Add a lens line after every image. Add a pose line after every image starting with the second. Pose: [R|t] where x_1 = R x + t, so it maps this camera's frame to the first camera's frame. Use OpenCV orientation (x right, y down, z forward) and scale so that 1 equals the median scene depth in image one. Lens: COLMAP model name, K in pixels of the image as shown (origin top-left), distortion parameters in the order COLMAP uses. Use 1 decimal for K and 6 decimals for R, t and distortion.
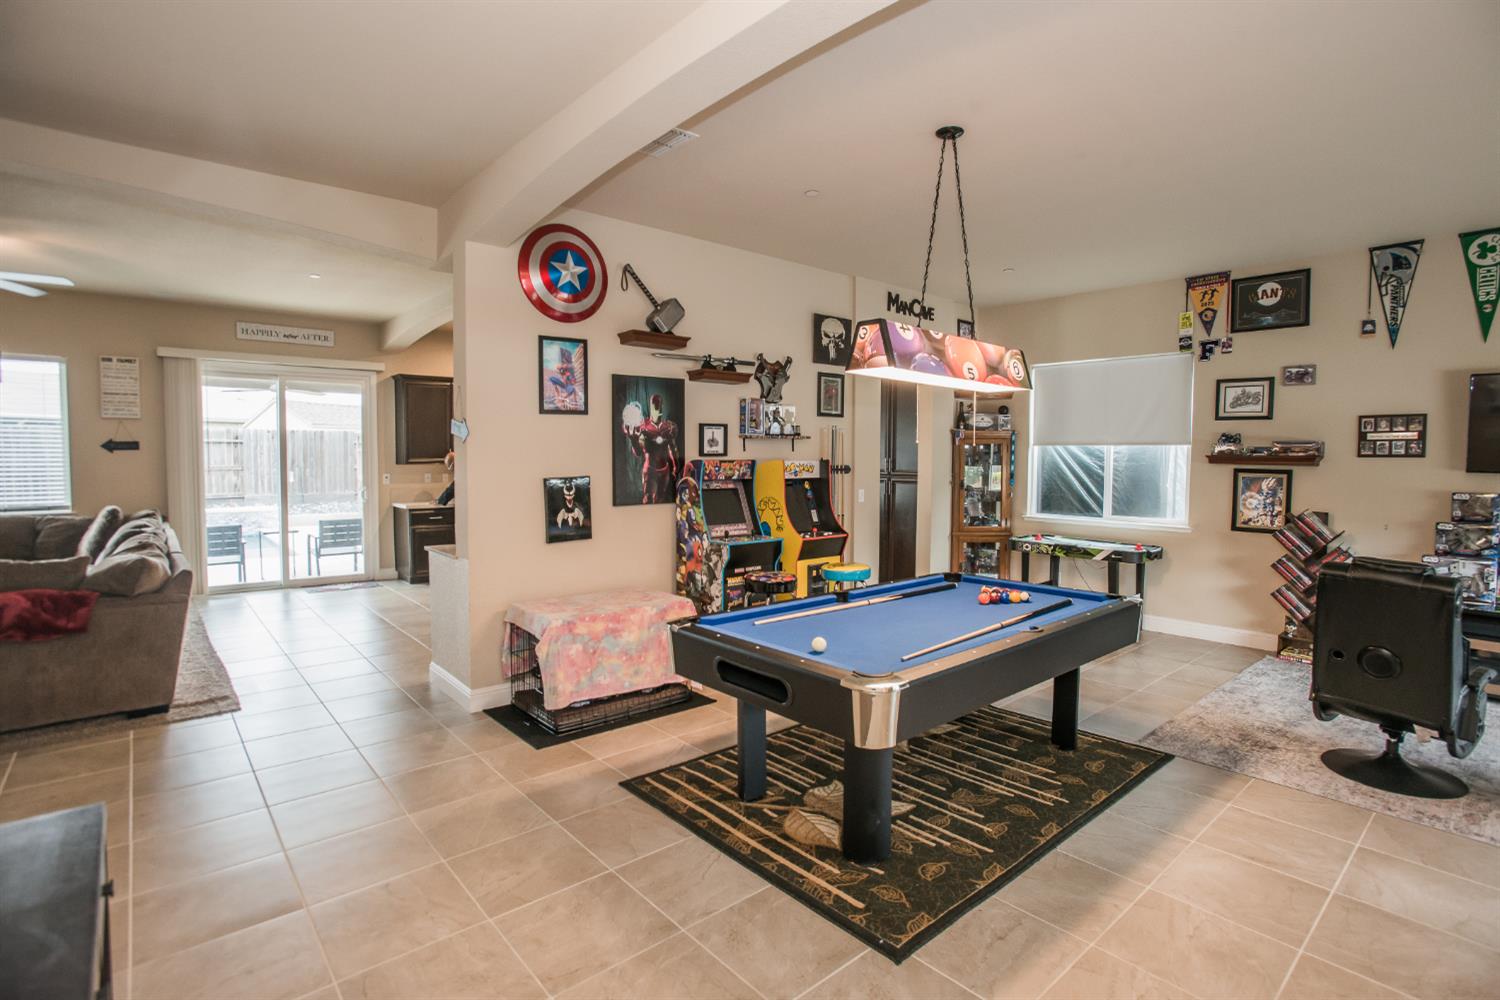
lens RADIAL K [[728.4, 0, 776.1], [0, 728.4, 494.1], [0, 0, 1]] dist [-0.067842, 0.026489]
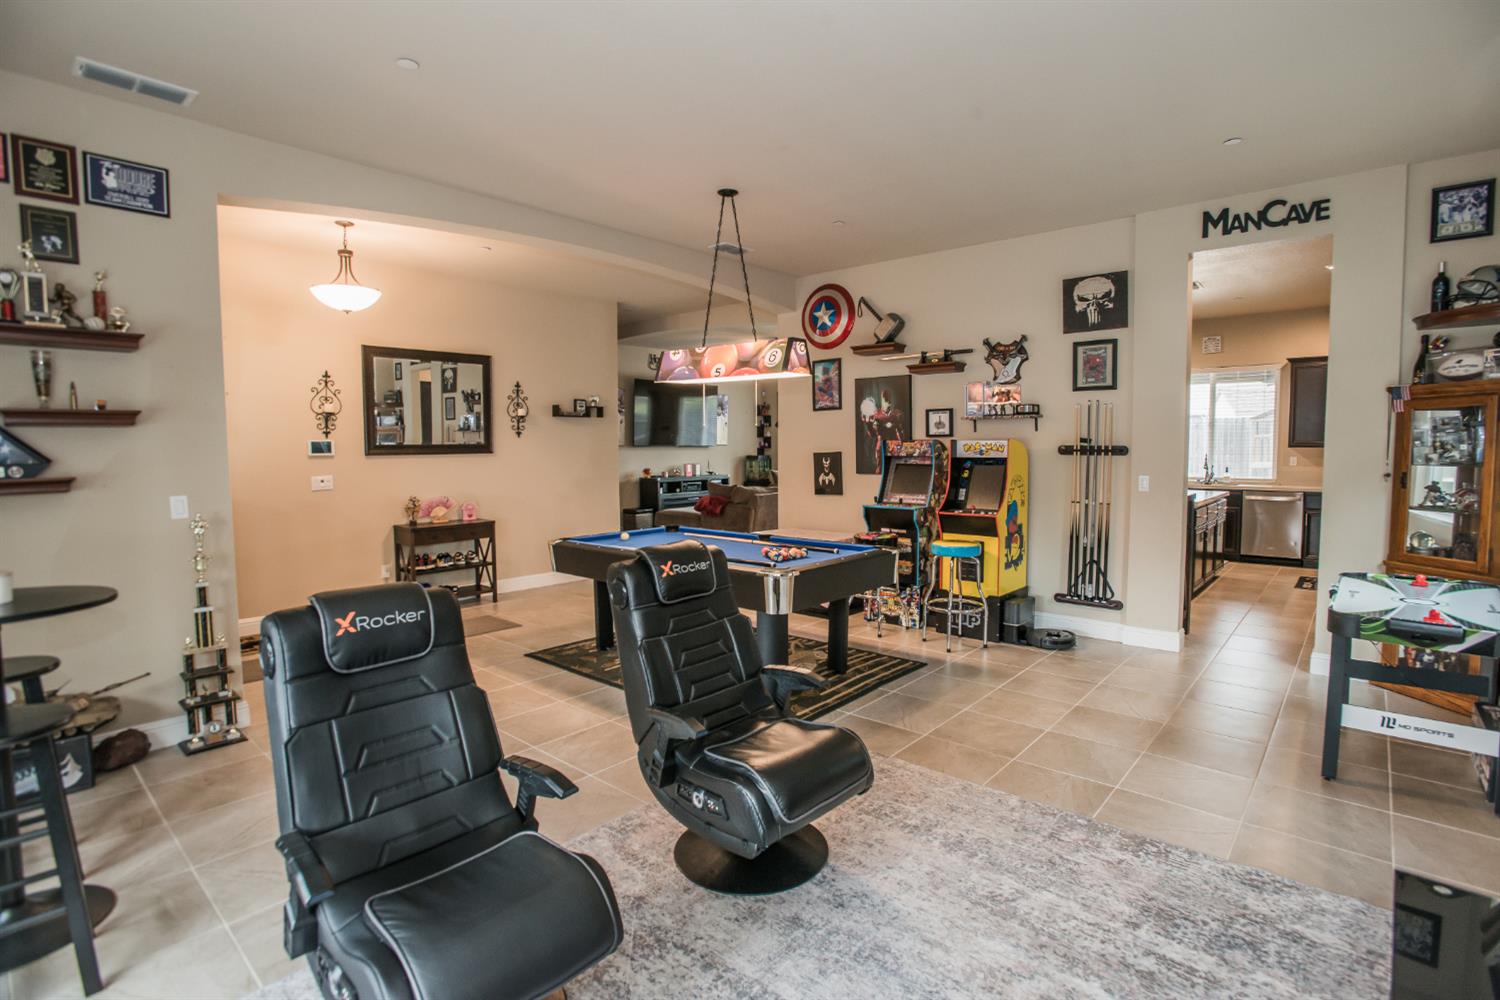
lens RADIAL K [[732.6, 0, 759.0], [0, 732.6, 489.9], [0, 0, 1]] dist [-0.067655, 0.031100]
pose [[0.126108, 0.057122, -0.990371, 1.028657], [-0.046911, 0.997567, 0.051564, -0.014598], [0.990907, 0.039957, 0.128481, 0.571388]]
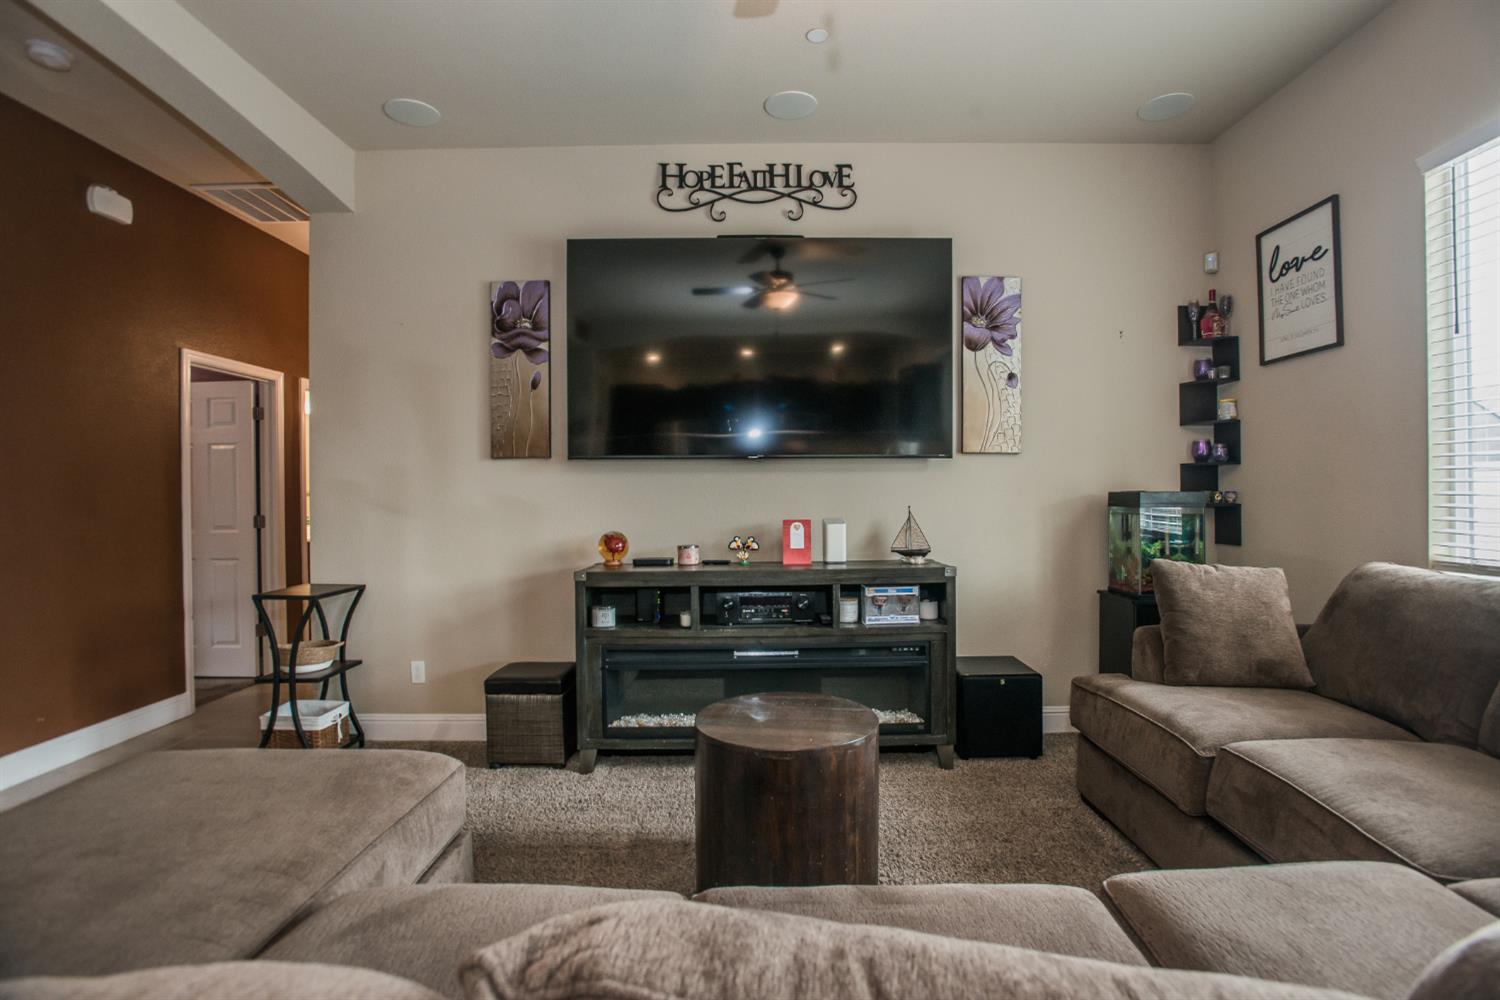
lens RADIAL K [[732.6, 0, 759.0], [0, 732.6, 489.9], [0, 0, 1]] dist [-0.067655, 0.031100]
pose [[-0.662016, 0.001390, -0.749489, -0.842020], [-0.033677, 0.998933, 0.031599, -0.013145], [0.748733, 0.046160, -0.661262, 1.059579]]
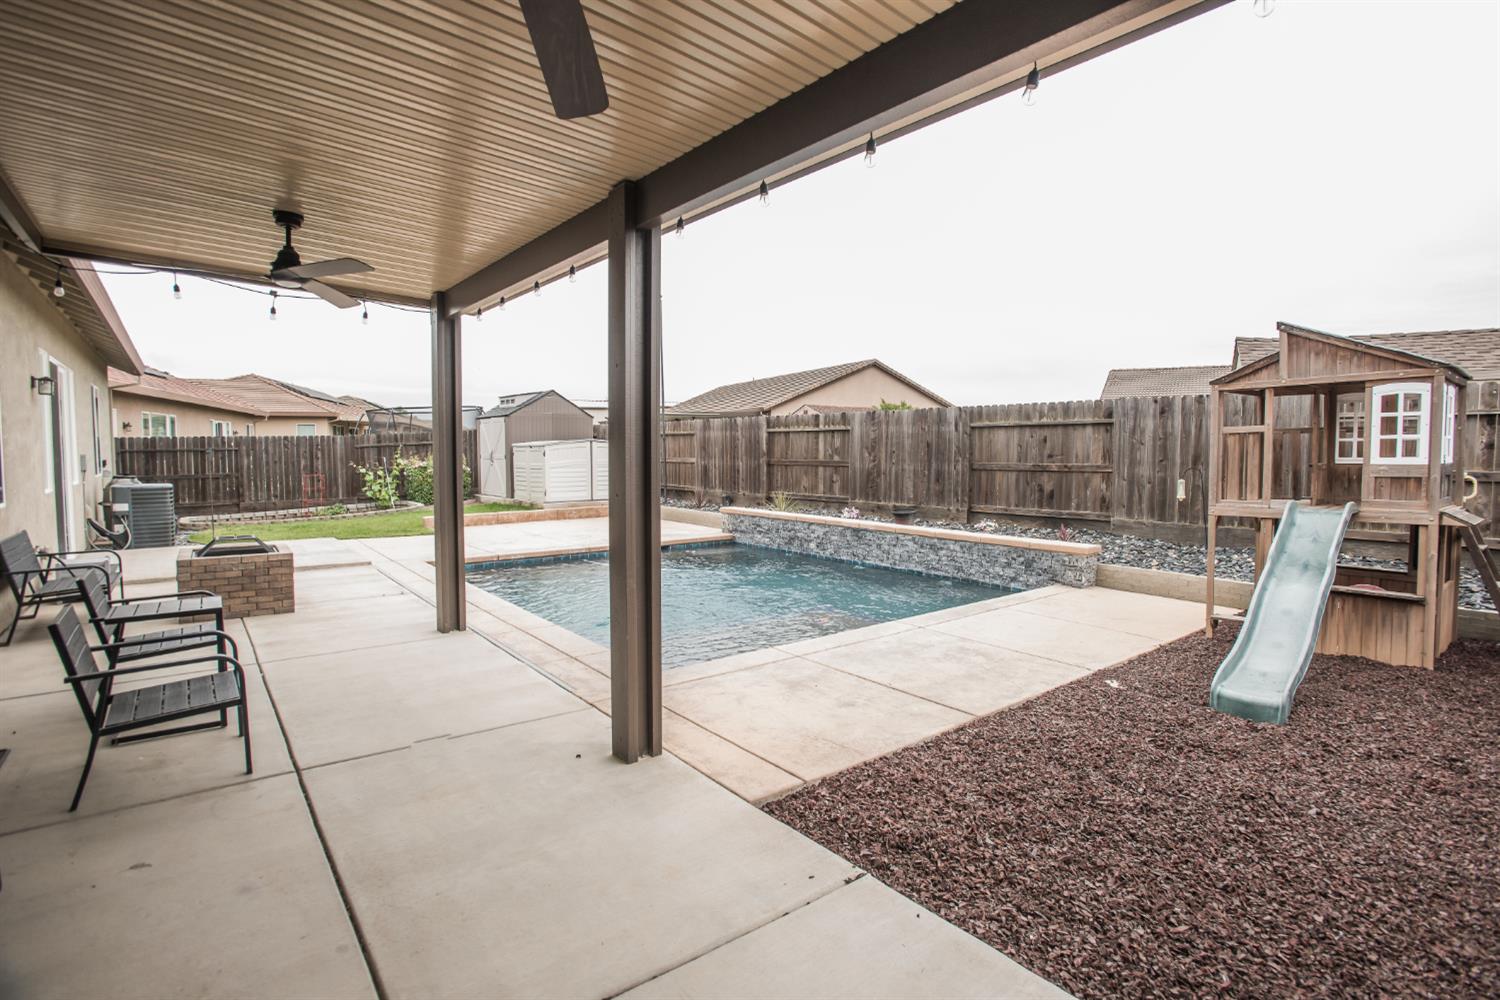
lens RADIAL K [[732.6, 0, 759.0], [0, 732.6, 489.9], [0, 0, 1]] dist [-0.067655, 0.031100]
pose [[-0.057800, 0.051496, -0.996999, -0.519962], [-0.059048, 0.996744, 0.054906, -0.111520], [0.996580, 0.062044, -0.054571, 2.383093]]
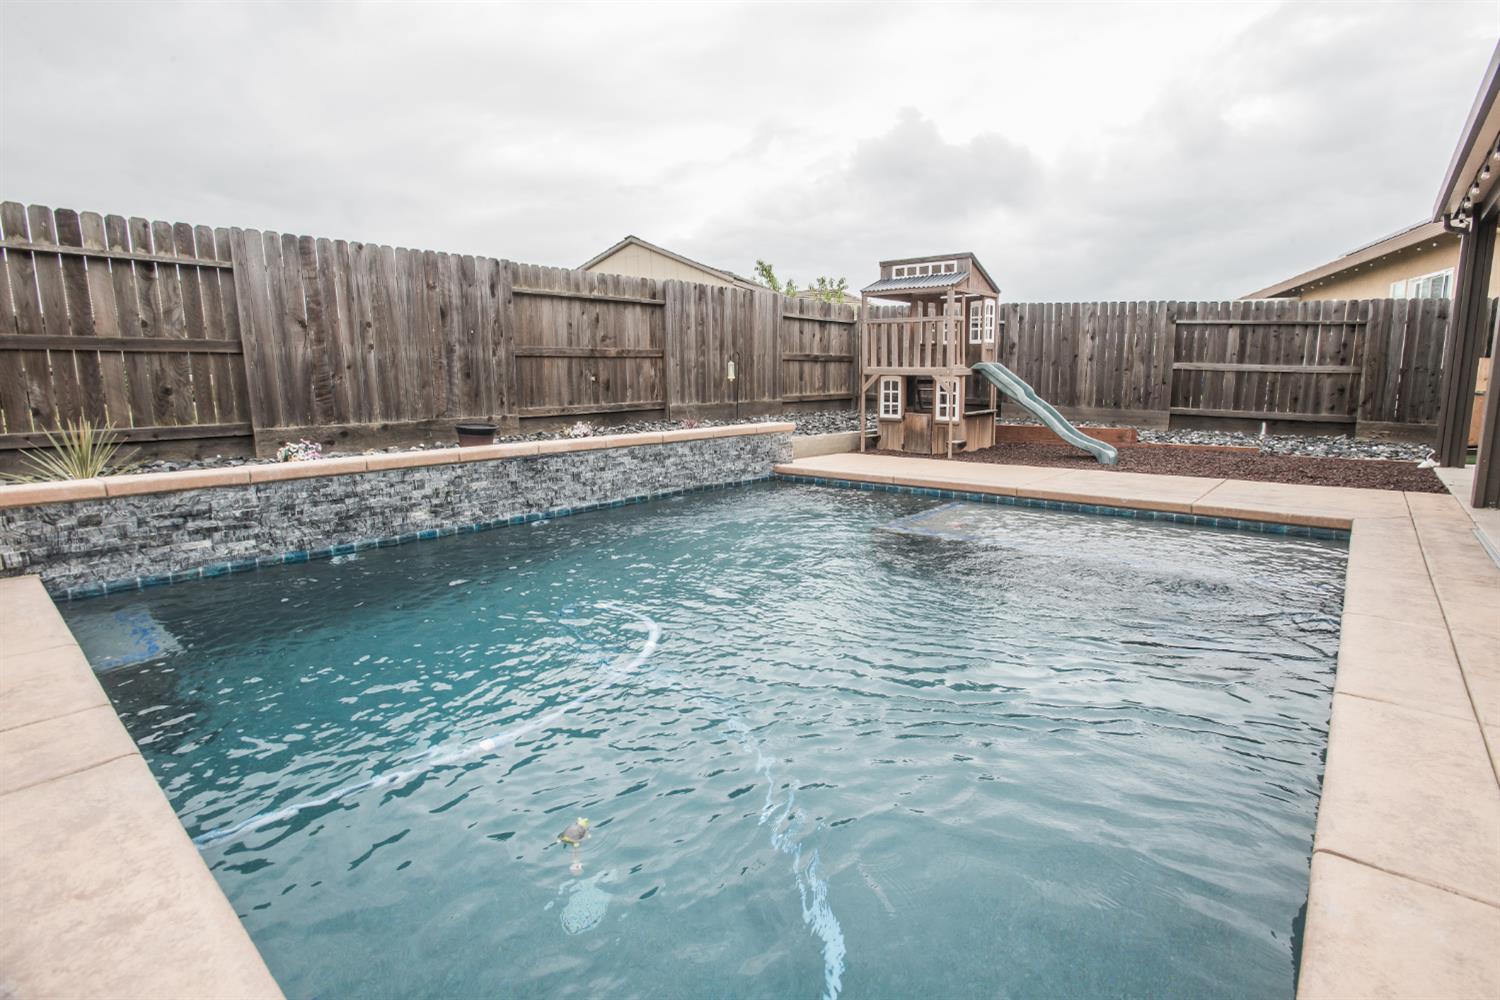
lens RADIAL K [[732.6, 0, 759.0], [0, 732.6, 489.9], [0, 0, 1]] dist [-0.067655, 0.031100]
pose [[0.991416, -0.031240, 0.126958, -2.375065], [0.018971, 0.995130, 0.096725, 0.042628], [-0.129361, -0.093487, 0.987181, 1.374915]]
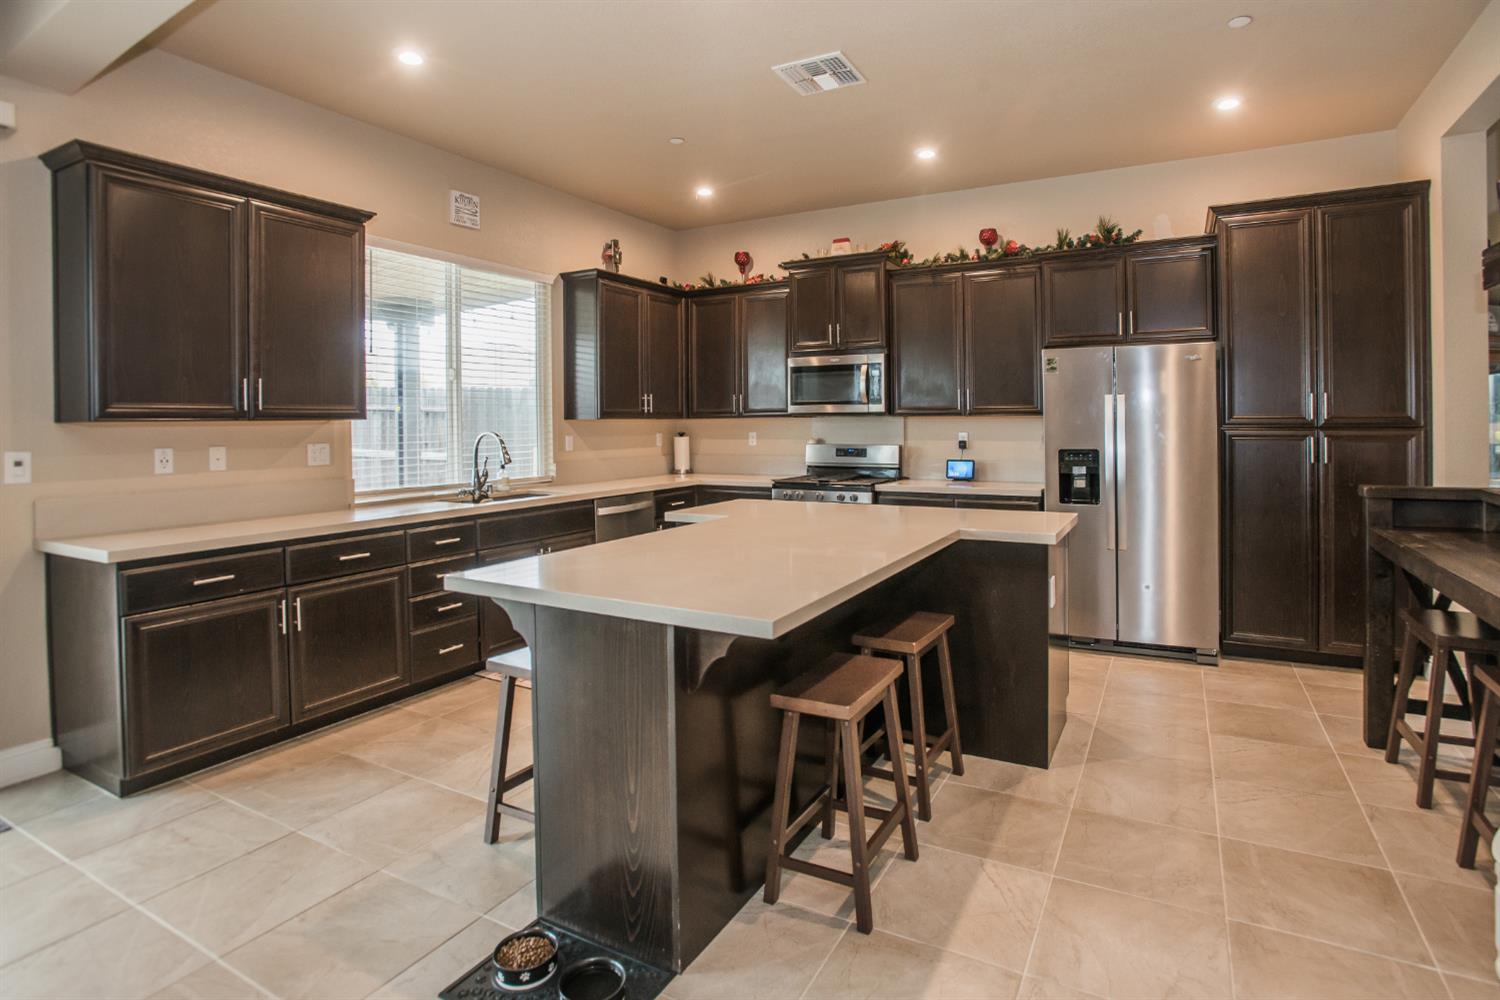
lens RADIAL K [[748.0, 0, 790.2], [0, 748.0, 426.8], [0, 0, 1]] dist [-0.047352, 0.000083]
pose [[0.937648, -0.017870, 0.347126, -0.540470], [0.035075, 0.998444, -0.043343, -0.022831], [-0.345811, 0.052816, 0.936816, 0.943964]]
